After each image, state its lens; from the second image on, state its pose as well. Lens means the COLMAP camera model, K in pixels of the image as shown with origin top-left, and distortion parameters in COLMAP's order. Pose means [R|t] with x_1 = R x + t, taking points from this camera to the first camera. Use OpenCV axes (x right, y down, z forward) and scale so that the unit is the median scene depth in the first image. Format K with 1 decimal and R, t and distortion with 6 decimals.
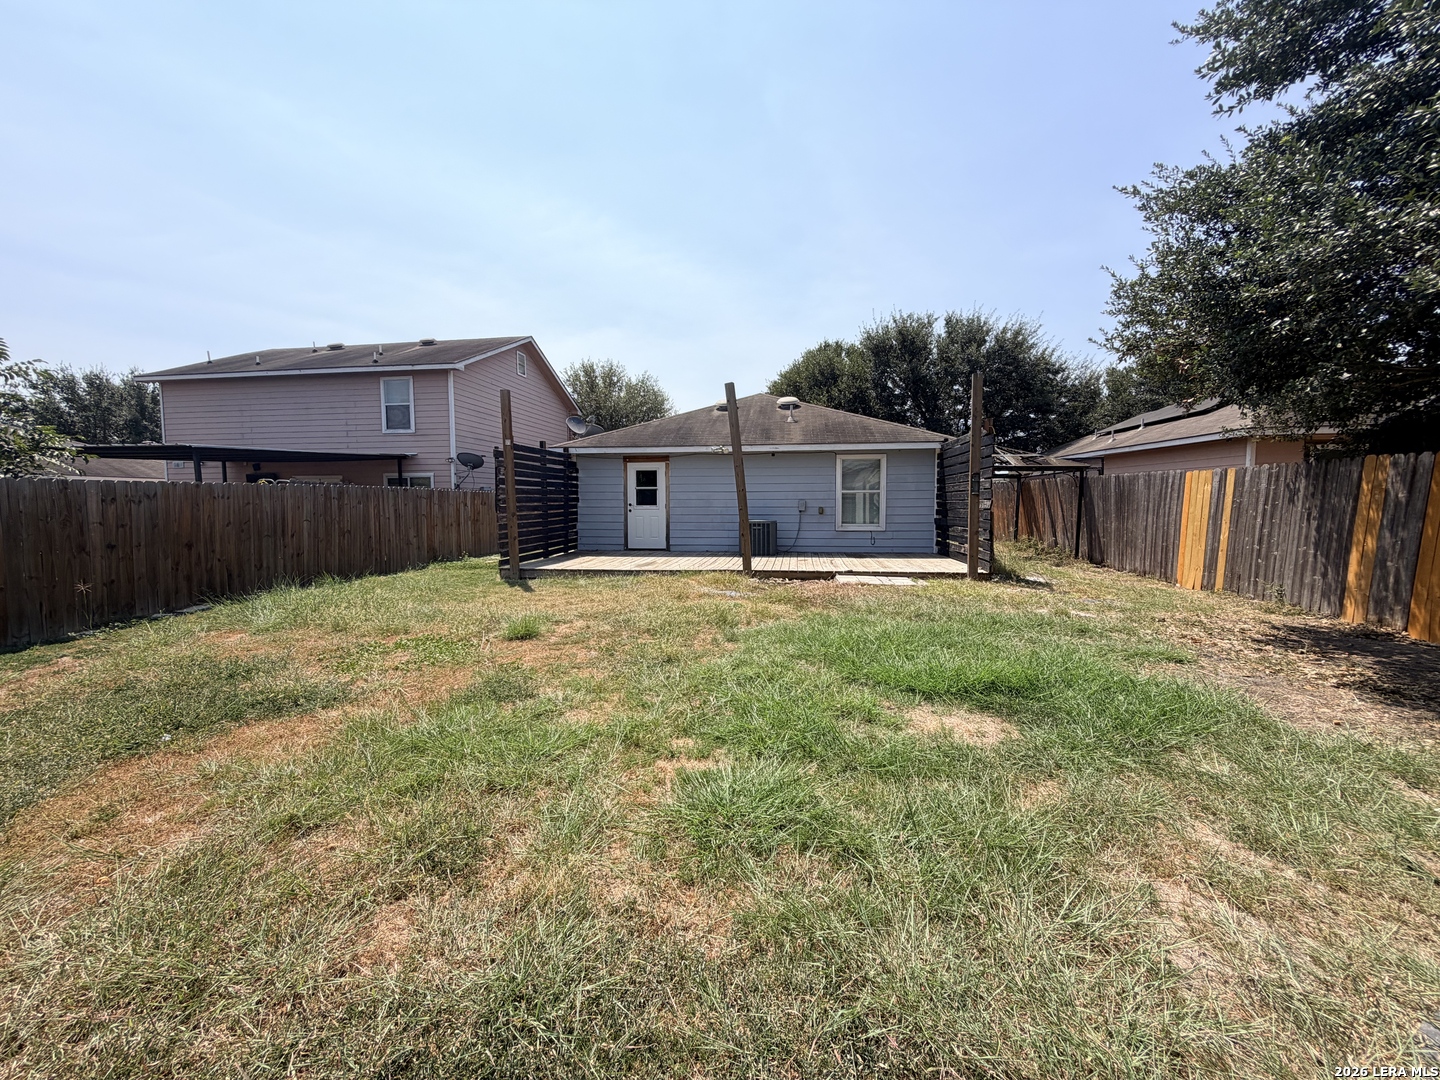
lens RADIAL K [[575.2, 0, 714.1], [0, 575.2, 545.3], [0, 0, 1]] dist [0.002912, -0.000102]
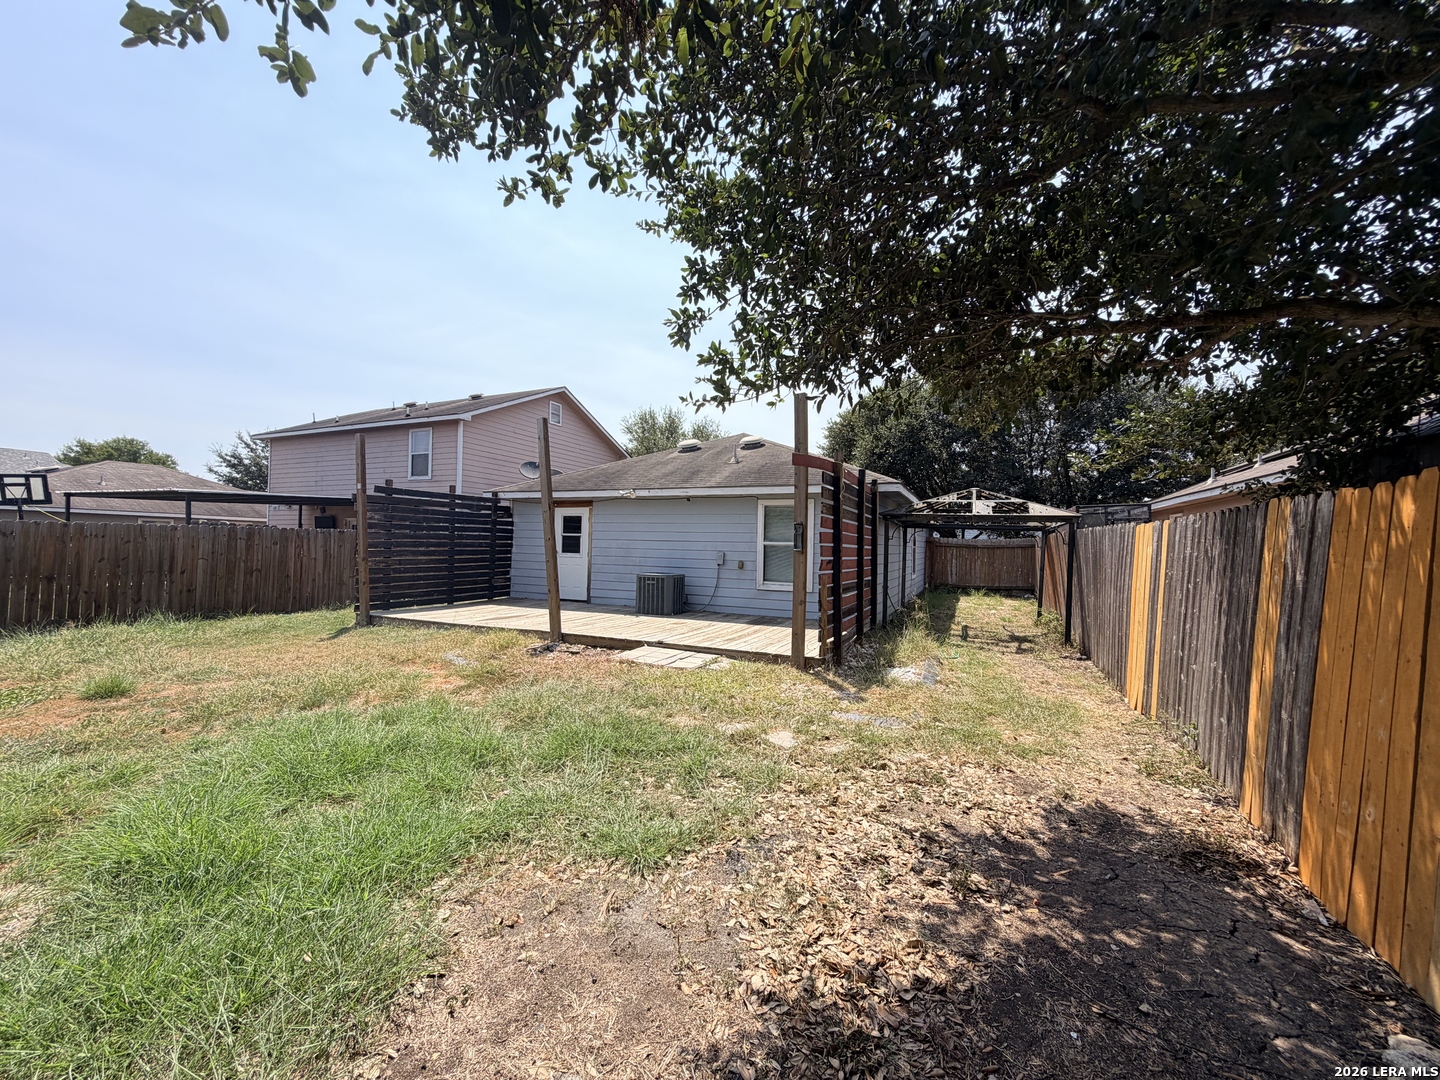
lens RADIAL K [[575.2, 0, 724.2], [0, 575.2, 543.6], [0, 0, 1]] dist [0.002912, -0.000102]
pose [[0.960540, 0.022975, -0.277191, 0.383853], [-0.045988, 0.995985, -0.076807, -0.024432], [0.274314, 0.086524, 0.957740, 0.171123]]
